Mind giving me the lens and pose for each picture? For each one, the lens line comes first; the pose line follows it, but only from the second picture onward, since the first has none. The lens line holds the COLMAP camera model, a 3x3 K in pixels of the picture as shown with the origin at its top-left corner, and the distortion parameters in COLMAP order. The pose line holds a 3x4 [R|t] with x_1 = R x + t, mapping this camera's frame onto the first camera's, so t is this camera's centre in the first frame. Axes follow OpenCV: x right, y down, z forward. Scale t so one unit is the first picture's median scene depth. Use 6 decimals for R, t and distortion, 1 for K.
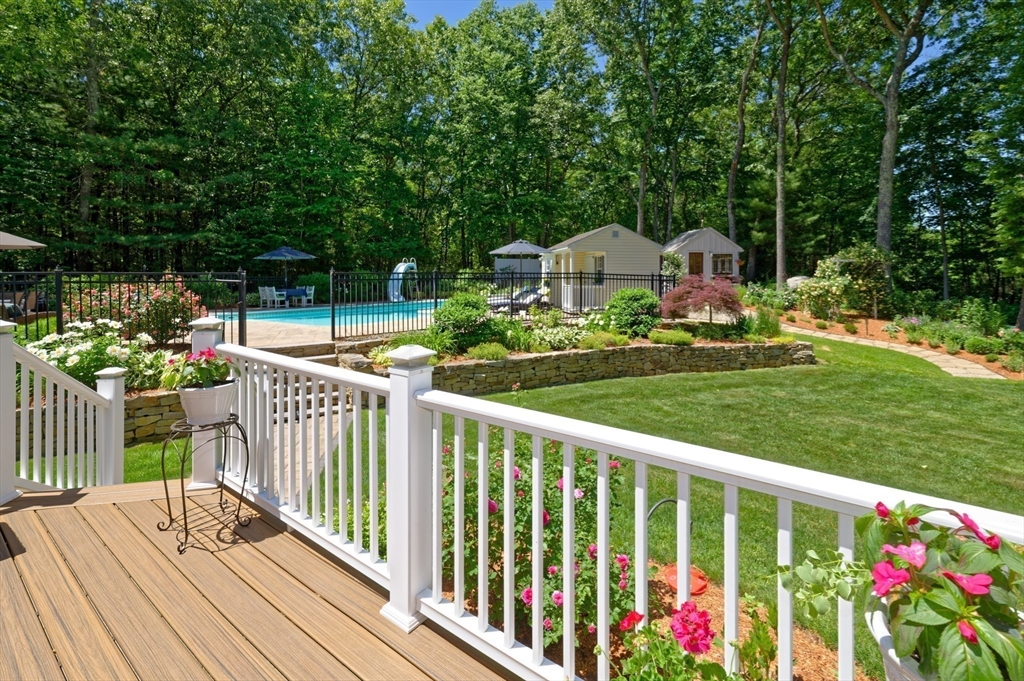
lens RADIAL K [[442.7, 0, 515.0], [0, 442.7, 280.7], [0, 0, 1]] dist [-0.001392, -0.000480]
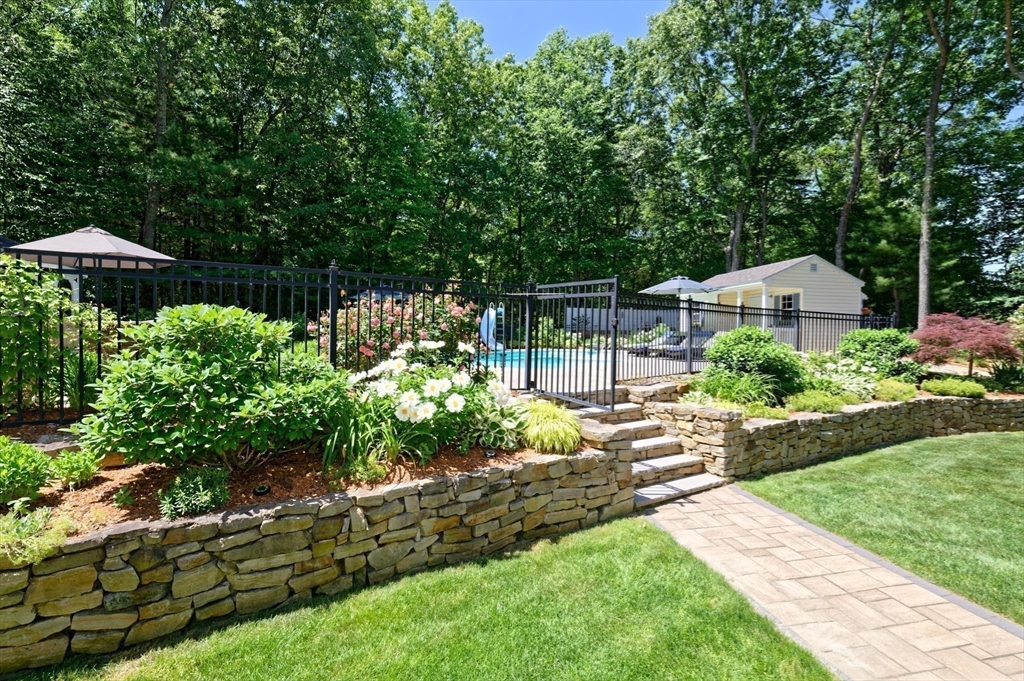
lens RADIAL K [[442.7, 0, 511.6], [0, 442.7, 338.1], [0, 0, 1]] dist [-0.001392, -0.000480]
pose [[0.999938, 0.010786, 0.002677, -0.350711], [-0.010787, 0.999942, 0.000107, 0.035829], [-0.002675, -0.000136, 0.999996, 0.156749]]
